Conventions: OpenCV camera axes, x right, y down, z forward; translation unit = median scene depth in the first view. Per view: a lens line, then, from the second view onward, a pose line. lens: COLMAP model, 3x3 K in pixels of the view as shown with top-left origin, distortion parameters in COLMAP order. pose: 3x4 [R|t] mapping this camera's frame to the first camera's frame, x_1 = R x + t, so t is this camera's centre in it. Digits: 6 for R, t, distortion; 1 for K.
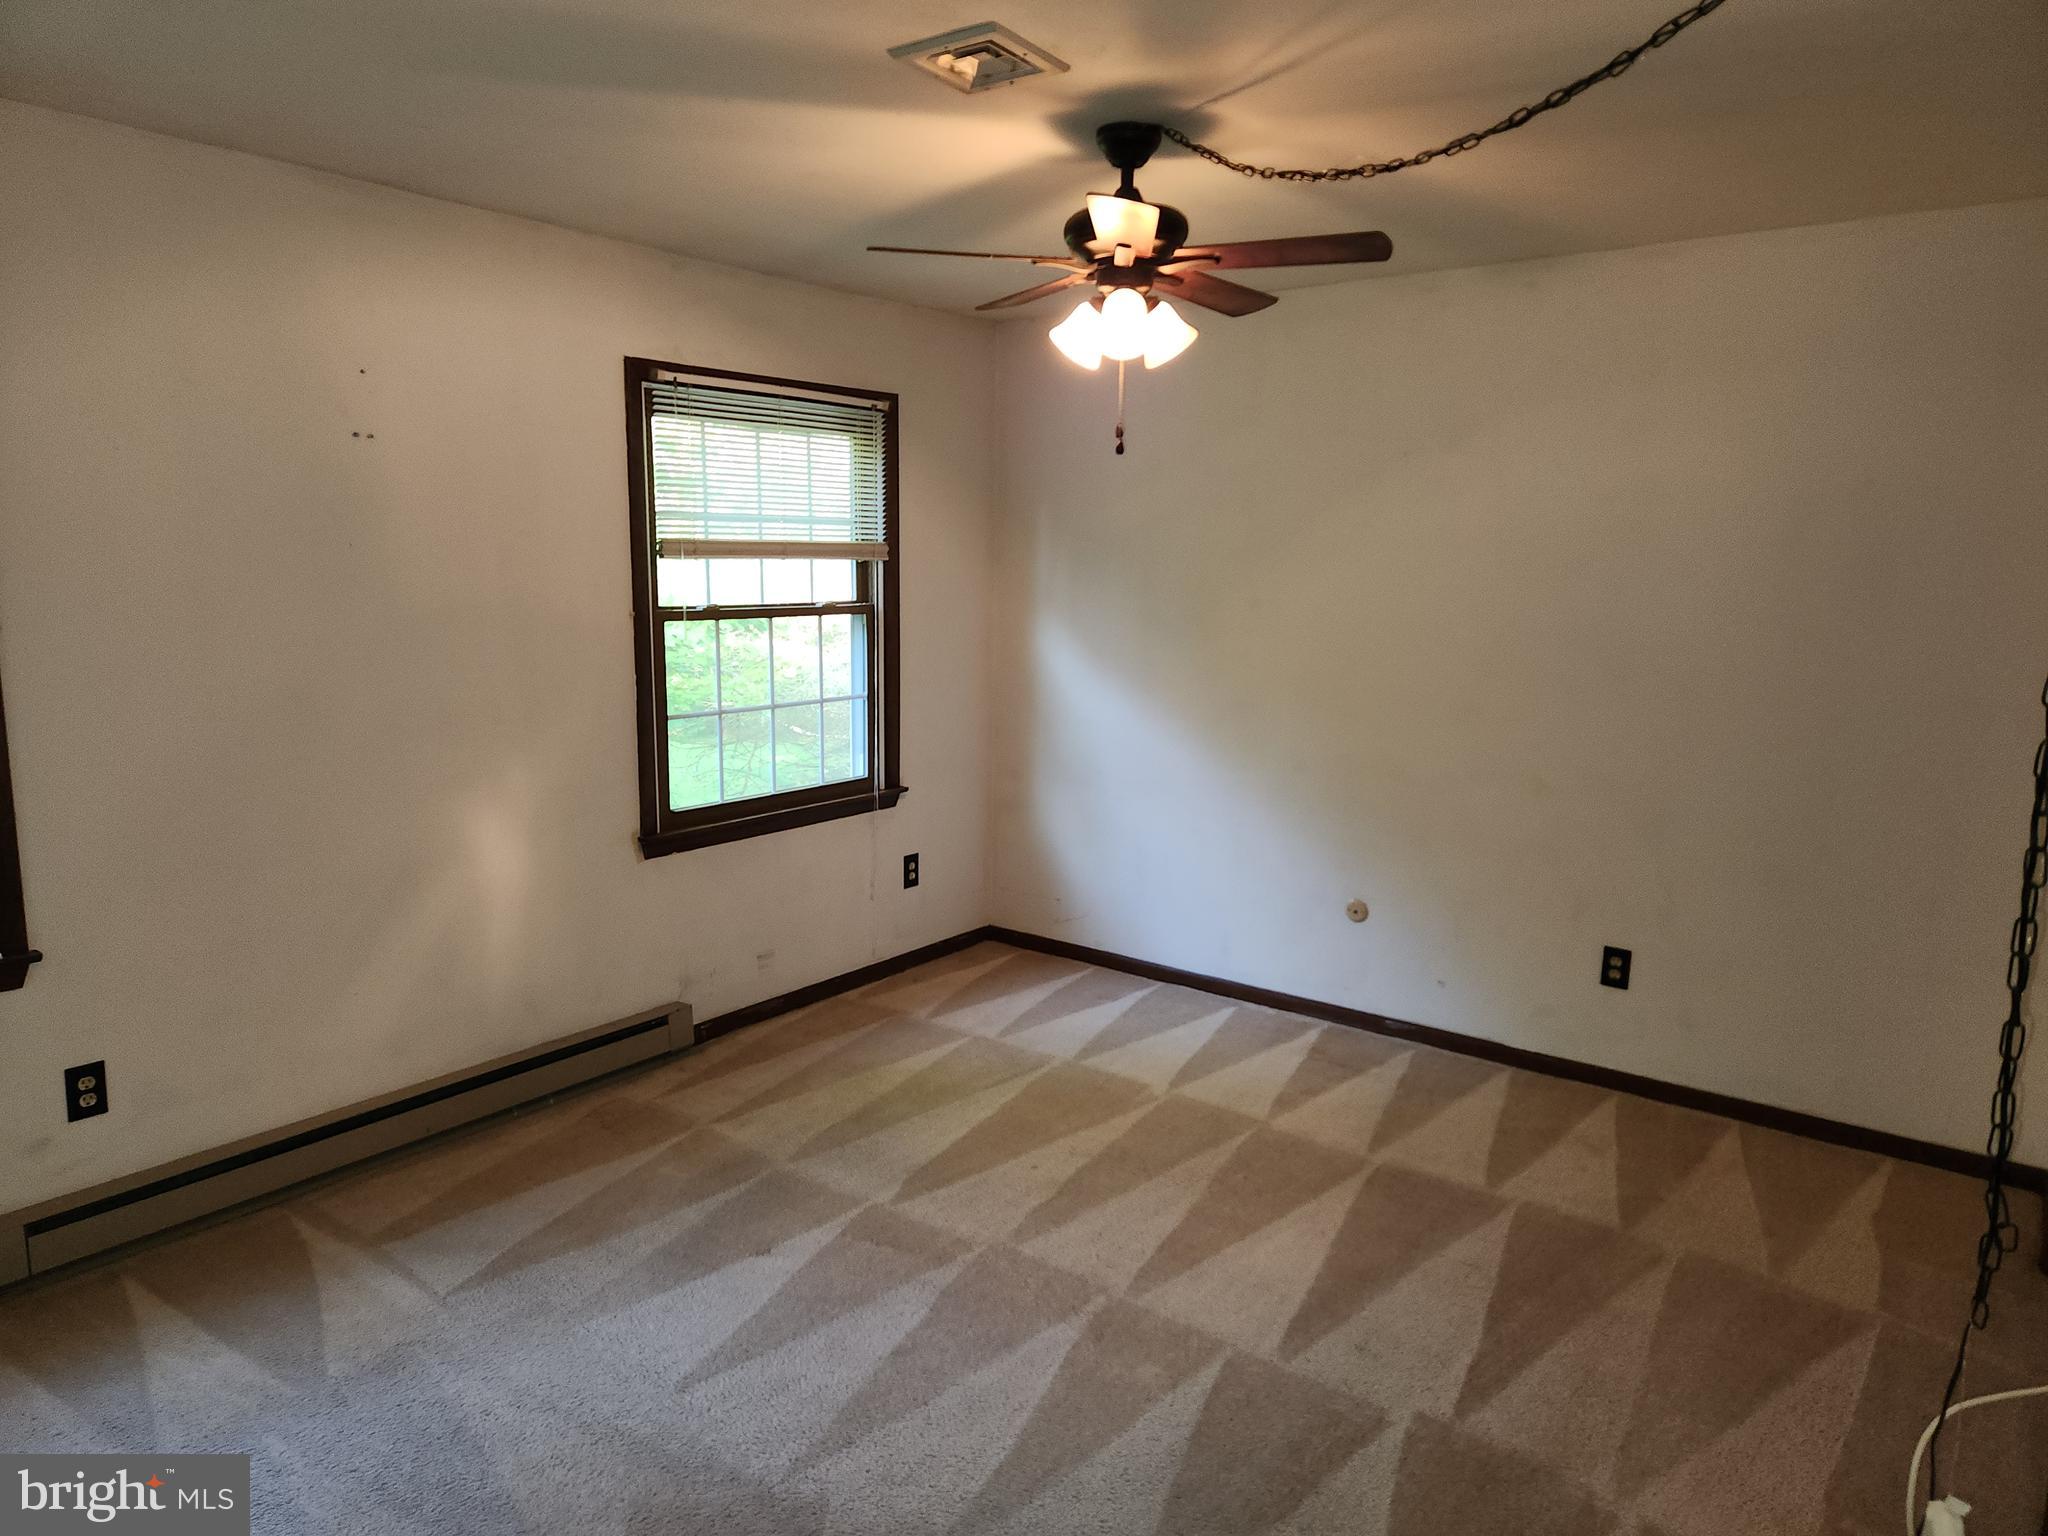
lens RADIAL K [[1351.8, 0, 1023.5], [0, 1351.8, 754.6], [0, 0, 1]] dist [0.087116, -0.078375]
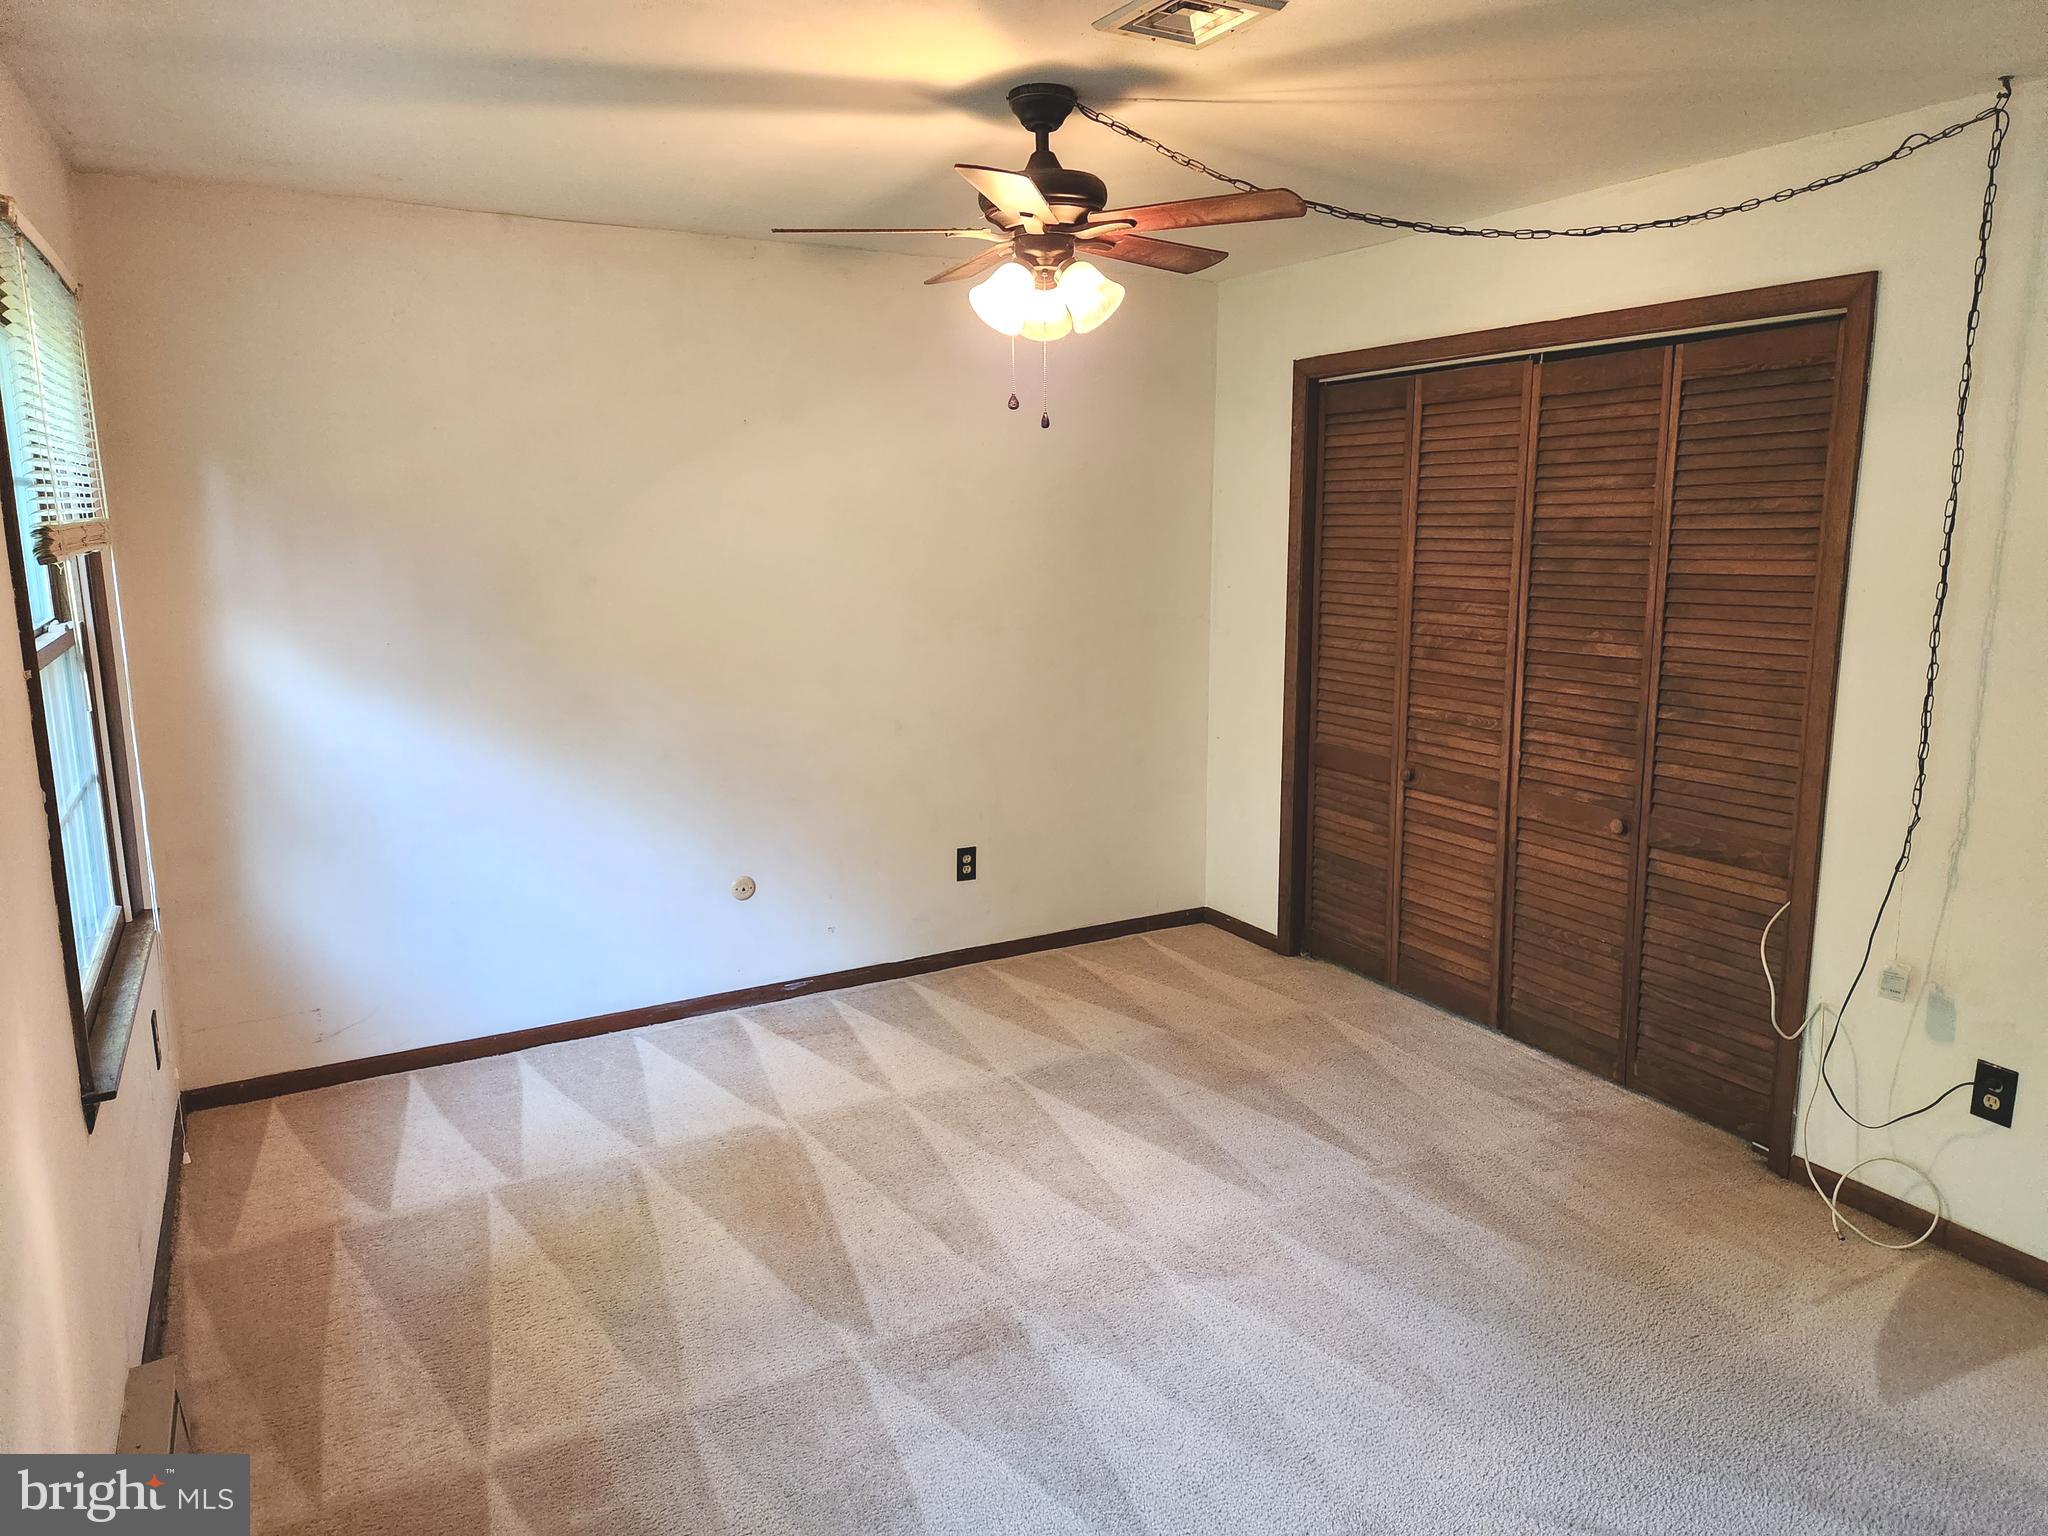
lens RADIAL K [[1351.8, 0, 1023.5], [0, 1351.8, 754.6], [0, 0, 1]] dist [0.087116, -0.078375]
pose [[0.405420, -0.180668, 0.896099, -0.615030], [0.149082, 0.980218, 0.130179, -0.089212], [-0.901892, 0.080815, 0.424335, 0.456208]]
